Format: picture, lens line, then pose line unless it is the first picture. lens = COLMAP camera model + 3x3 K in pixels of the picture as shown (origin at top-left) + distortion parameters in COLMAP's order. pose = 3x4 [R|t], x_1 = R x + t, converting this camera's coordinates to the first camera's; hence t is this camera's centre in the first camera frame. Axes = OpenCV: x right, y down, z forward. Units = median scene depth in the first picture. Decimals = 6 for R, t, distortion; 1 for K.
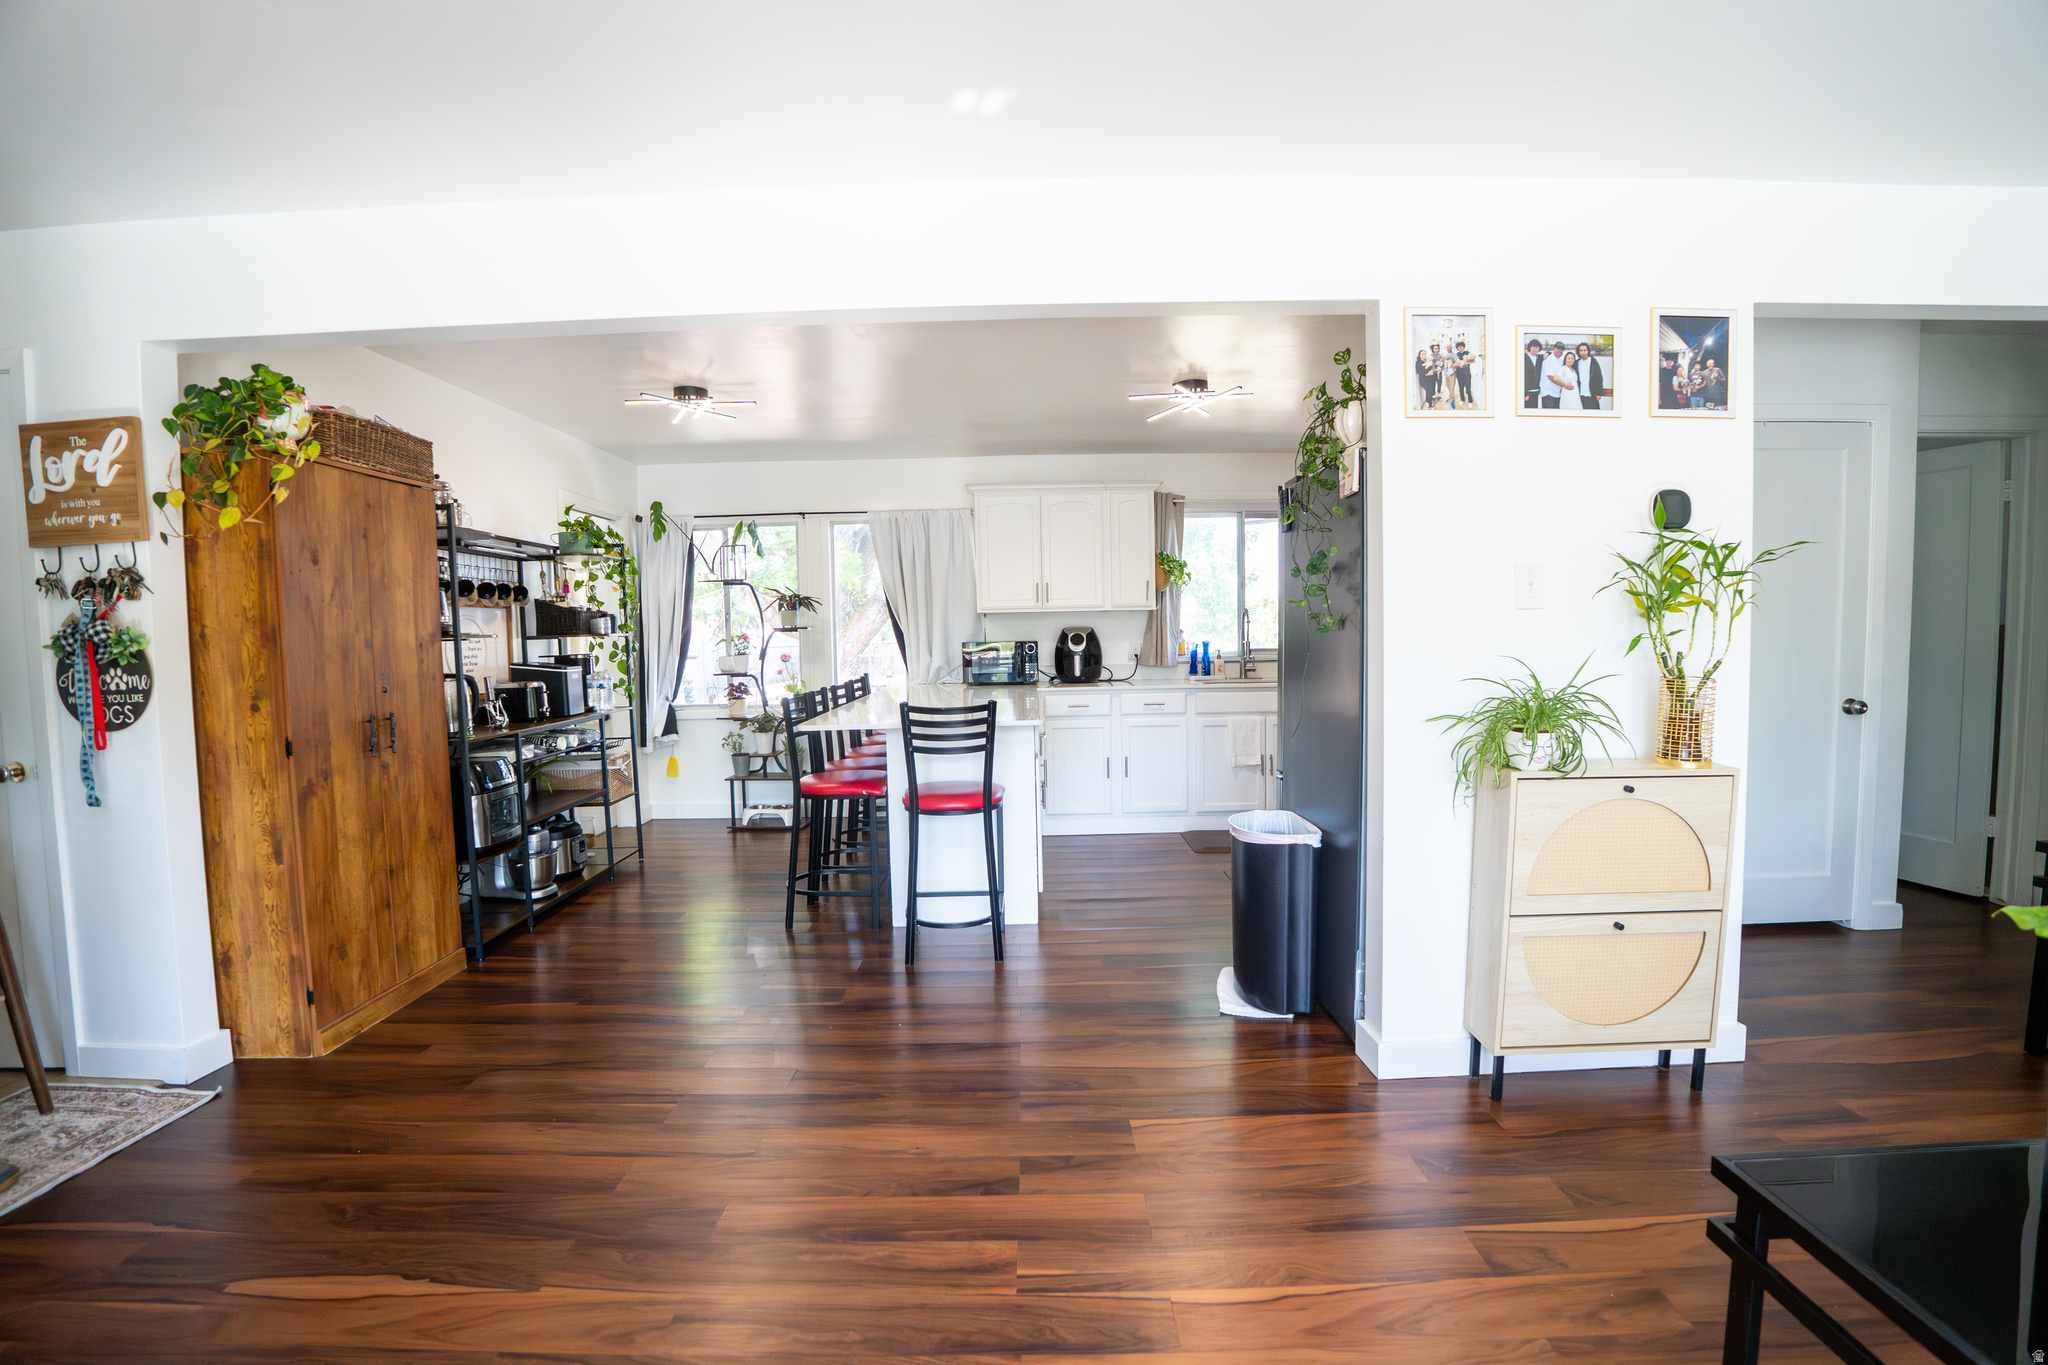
lens RADIAL K [[901.2, 0, 1024.0], [0, 901.2, 682.5], [0, 0, 1]] dist [-0.070313, 0.016357]
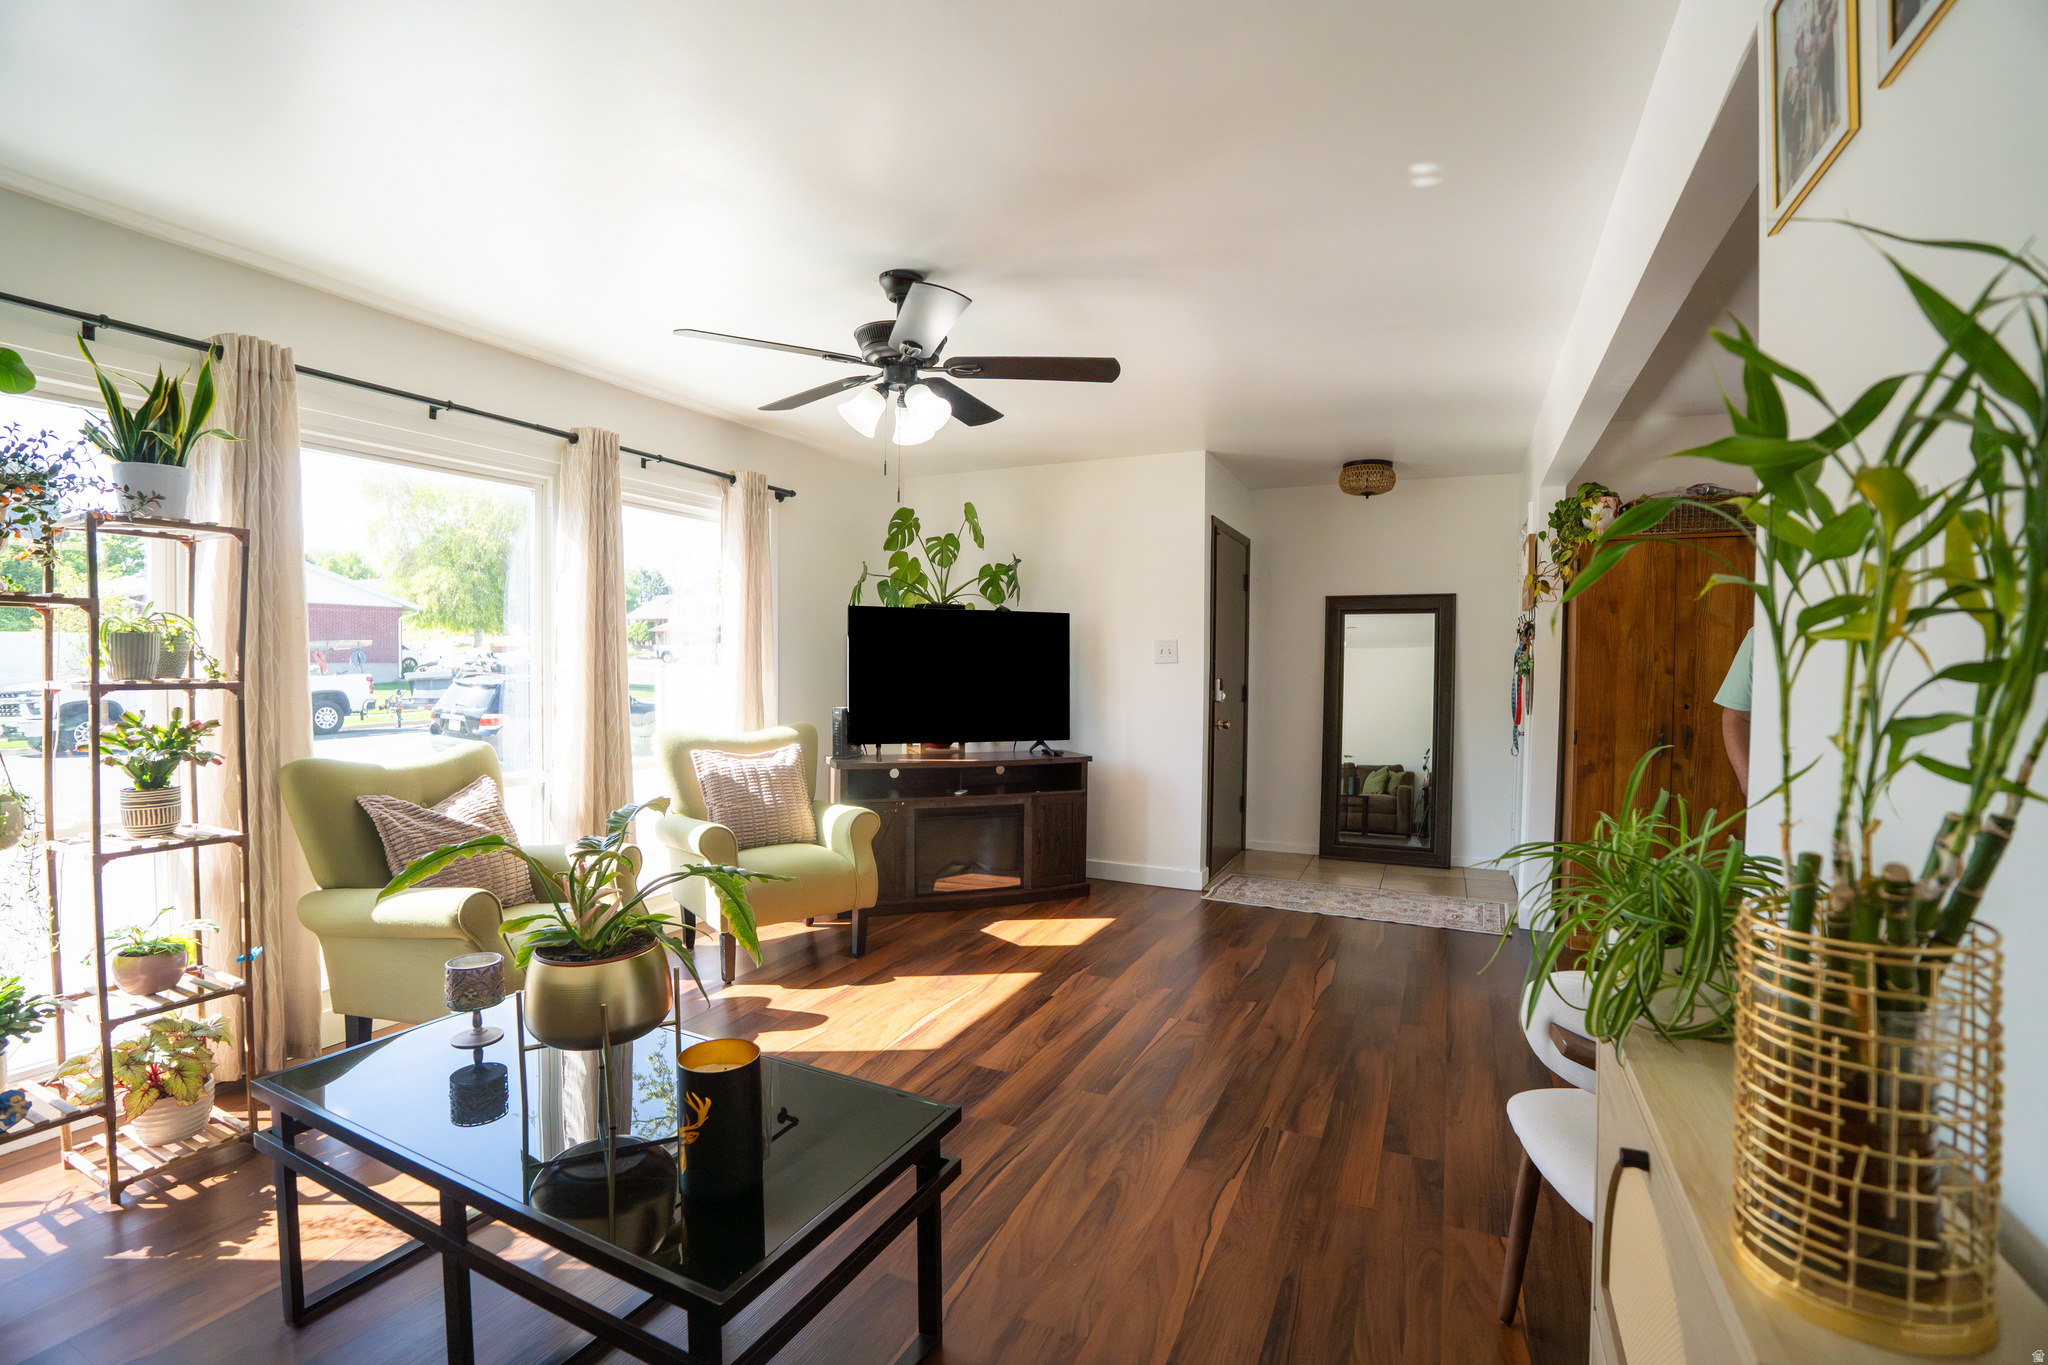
lens RADIAL K [[904.5, 0, 1027.2], [0, 904.5, 688.6], [0, 0, 1]] dist [-0.068217, 0.014714]
pose [[-0.428117, 0.043691, -0.902666, 0.713554], [-0.046438, 0.996448, 0.070255, -0.054541], [0.902529, 0.071995, -0.424568, 0.594925]]
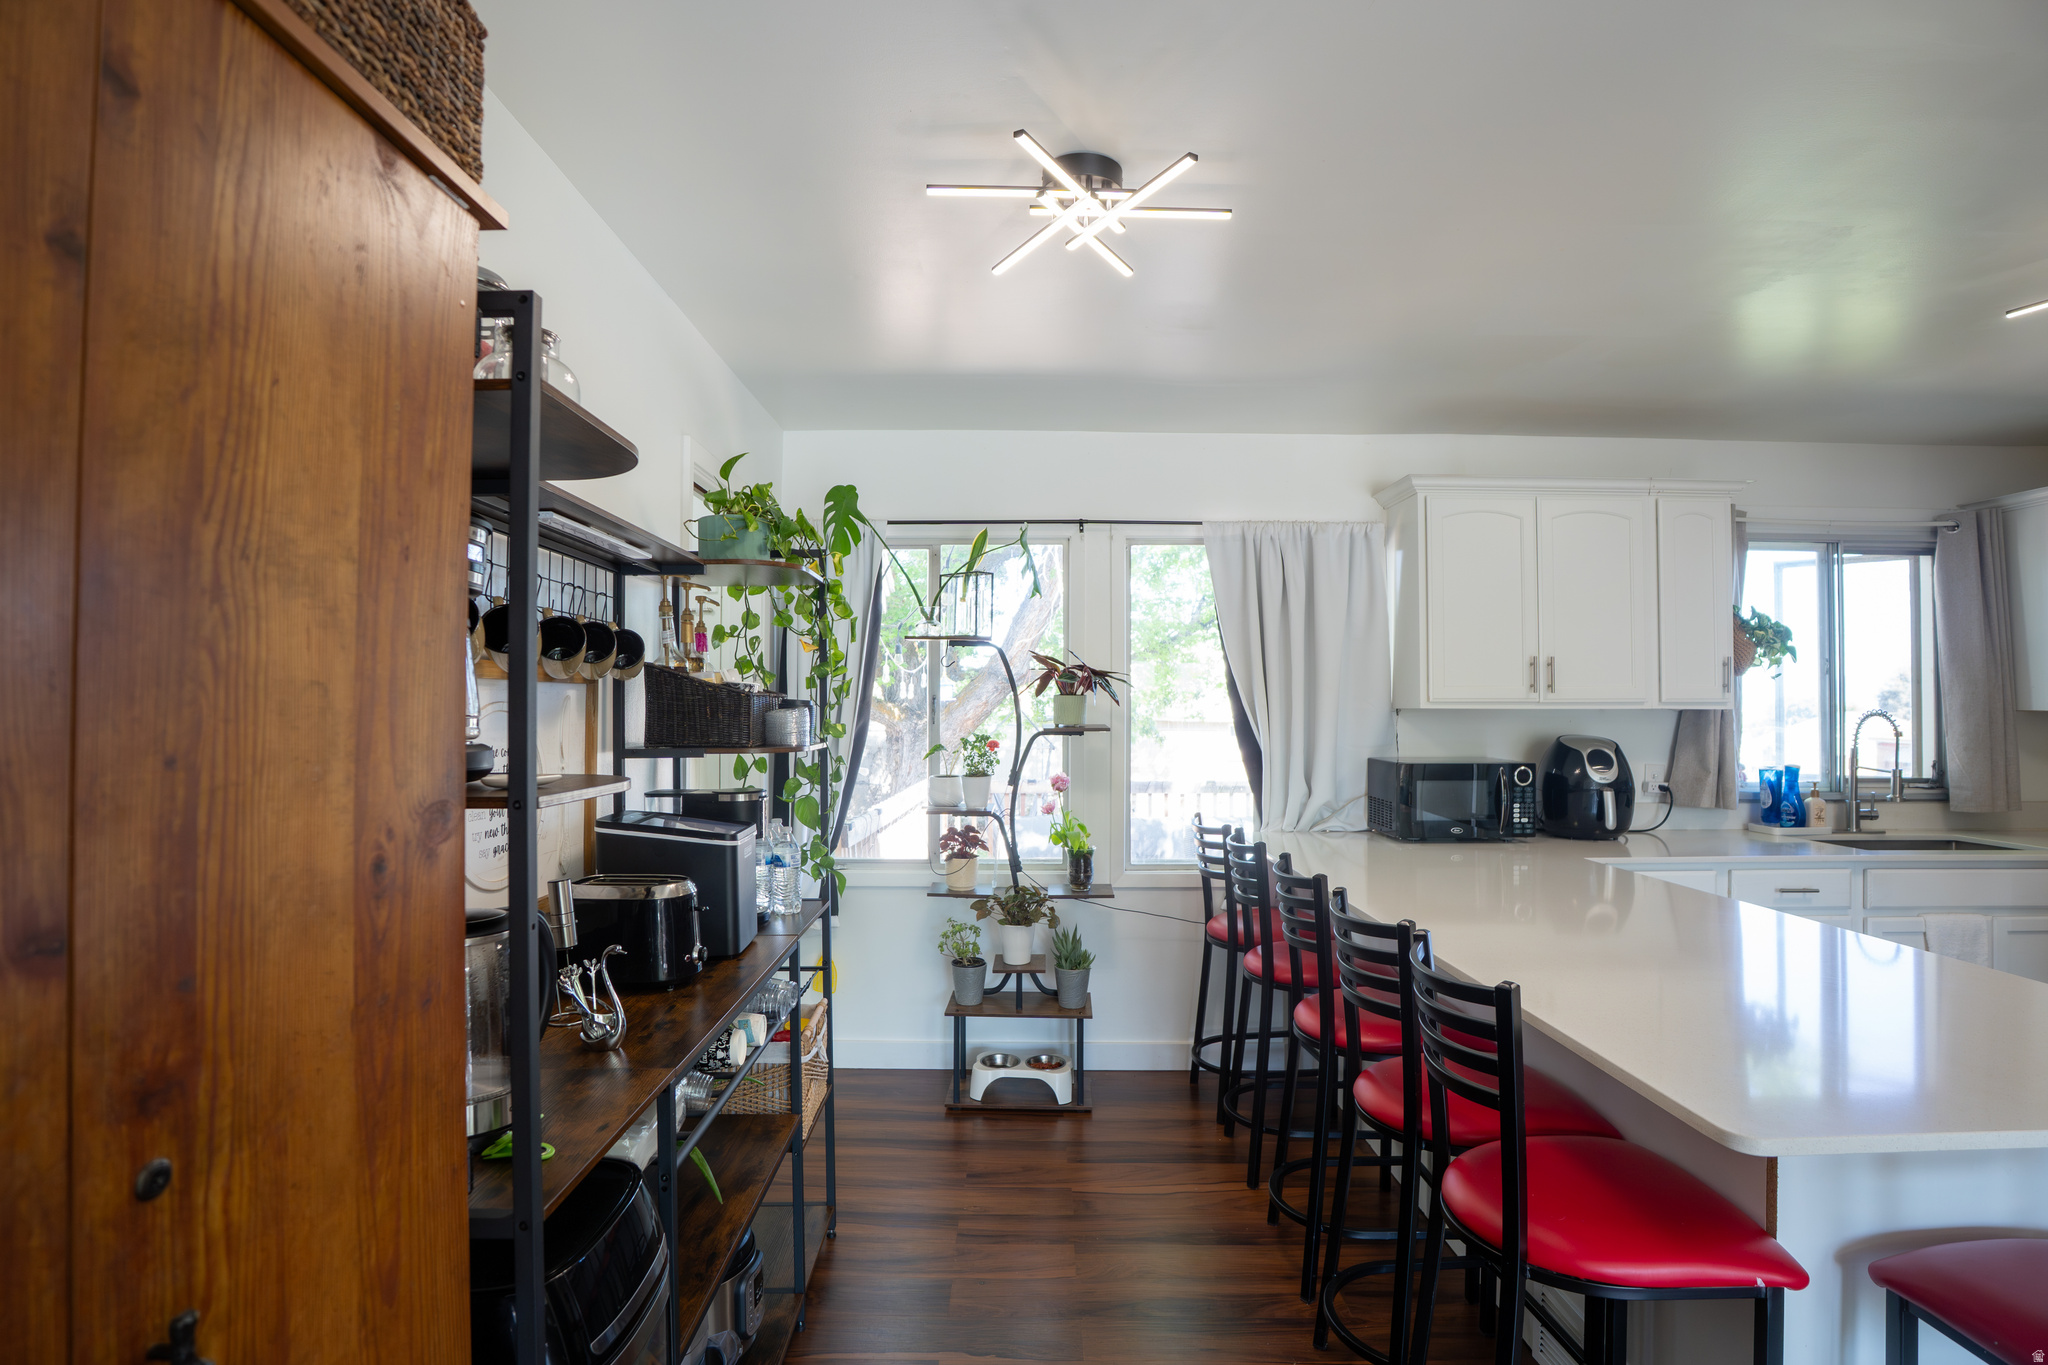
lens RADIAL K [[974.7, 0, 1027.9], [0, 974.7, 685.5], [0, 0, 1]] dist [-0.064977, 0.020797]
pose [[0.999740, 0.022753, 0.001370, -0.498778], [-0.022573, 0.996600, -0.079245, -0.067789], [-0.003168, 0.079194, 0.996854, 0.716367]]
